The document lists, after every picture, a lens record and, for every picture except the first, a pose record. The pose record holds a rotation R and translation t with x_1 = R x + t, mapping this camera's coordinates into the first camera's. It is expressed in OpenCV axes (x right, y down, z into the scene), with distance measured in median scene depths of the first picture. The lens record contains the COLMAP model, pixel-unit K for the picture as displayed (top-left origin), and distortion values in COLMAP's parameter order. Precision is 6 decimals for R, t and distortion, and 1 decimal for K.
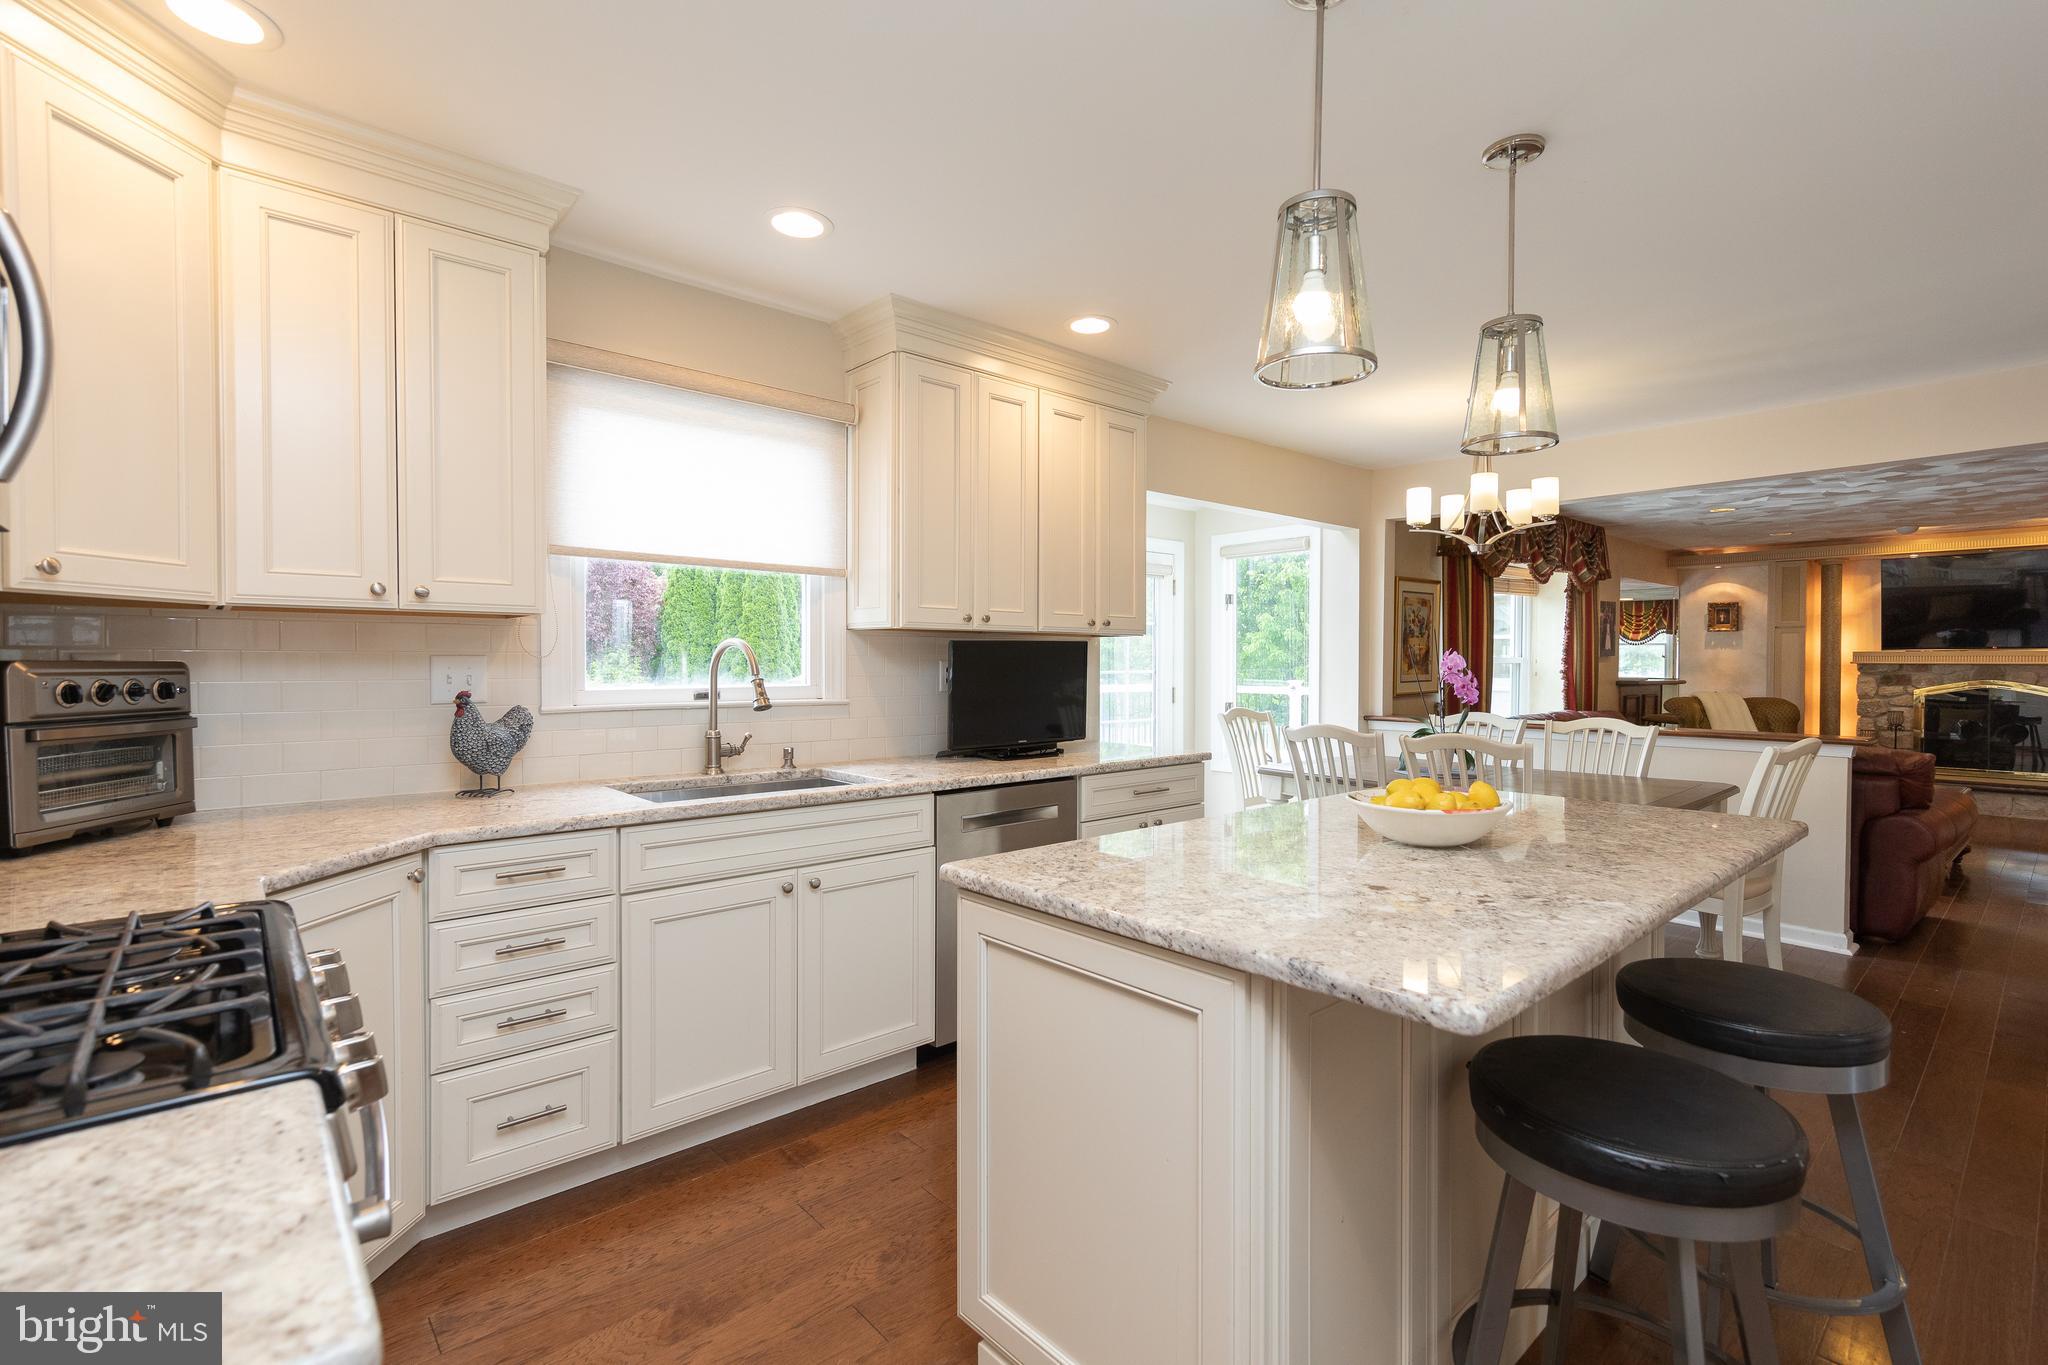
lens RADIAL K [[933.2, 0, 1052.9], [0, 933.2, 677.0], [0, 0, 1]] dist [0.015393, 0.000445]
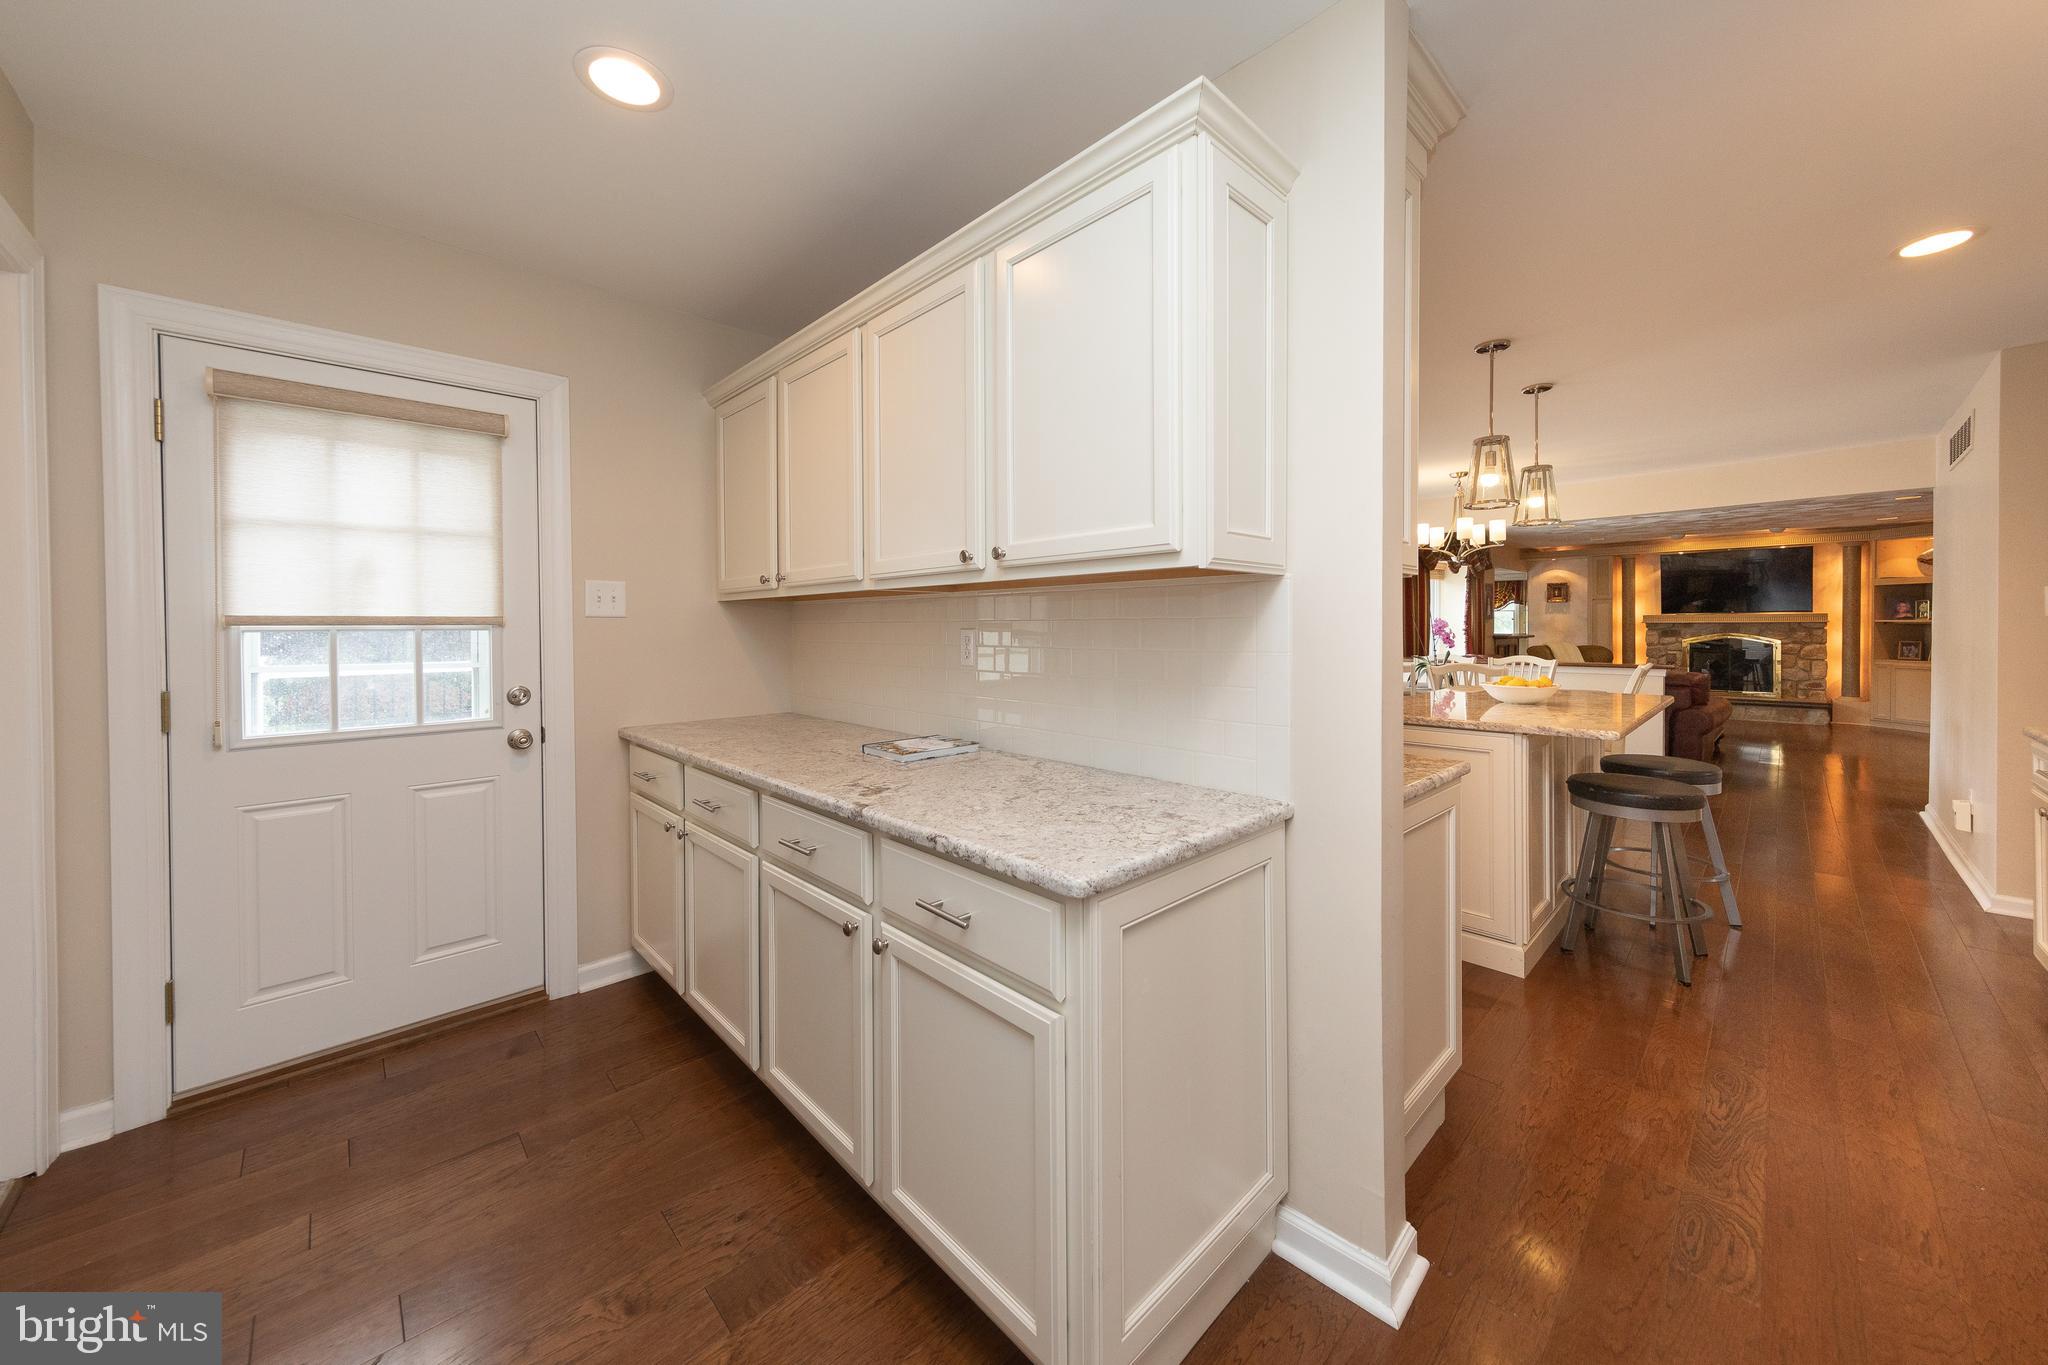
lens RADIAL K [[726.2, 0, 1024.8], [0, 726.2, 635.8], [0, 0, 1]] dist [0.001205, 0.000214]
pose [[0.999781, -0.007955, 0.019380, -0.179373], [0.008003, 0.999965, -0.002409, 0.001353], [-0.019360, 0.002563, 0.999809, -0.160284]]
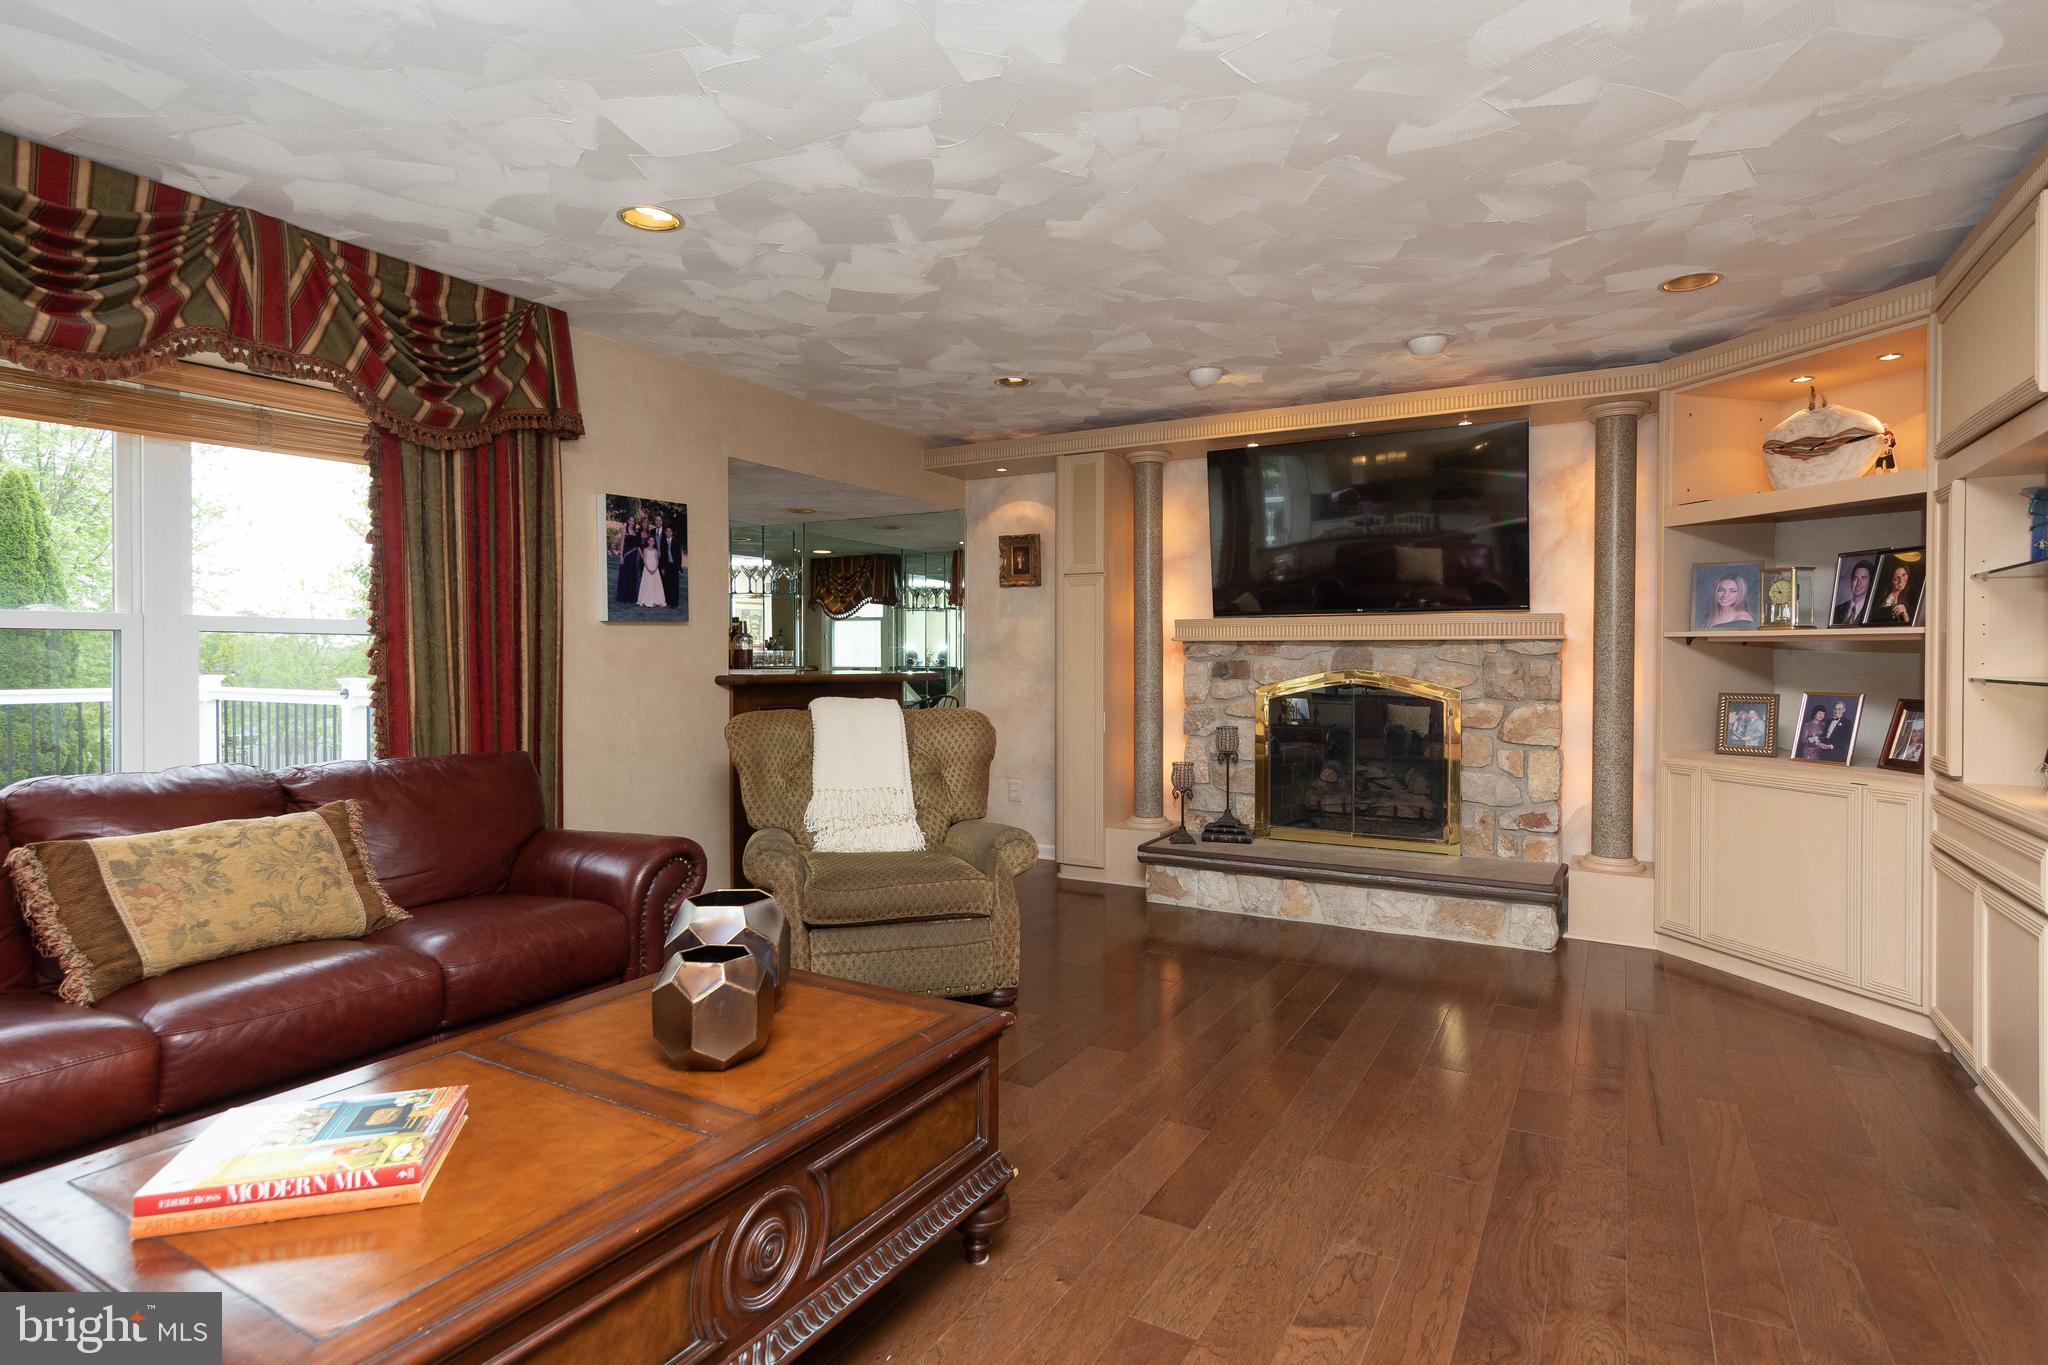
lens RADIAL K [[1024.1, 0, 1024.0], [0, 1024.1, 682.5], [0, 0, 1]] dist [0.002439, 0.000213]
pose [[0.952090, -0.009222, 0.305679, 0.588749], [0.005950, 0.999915, 0.011635, 0.002361], [-0.305760, -0.009259, 0.952064, 0.462828]]
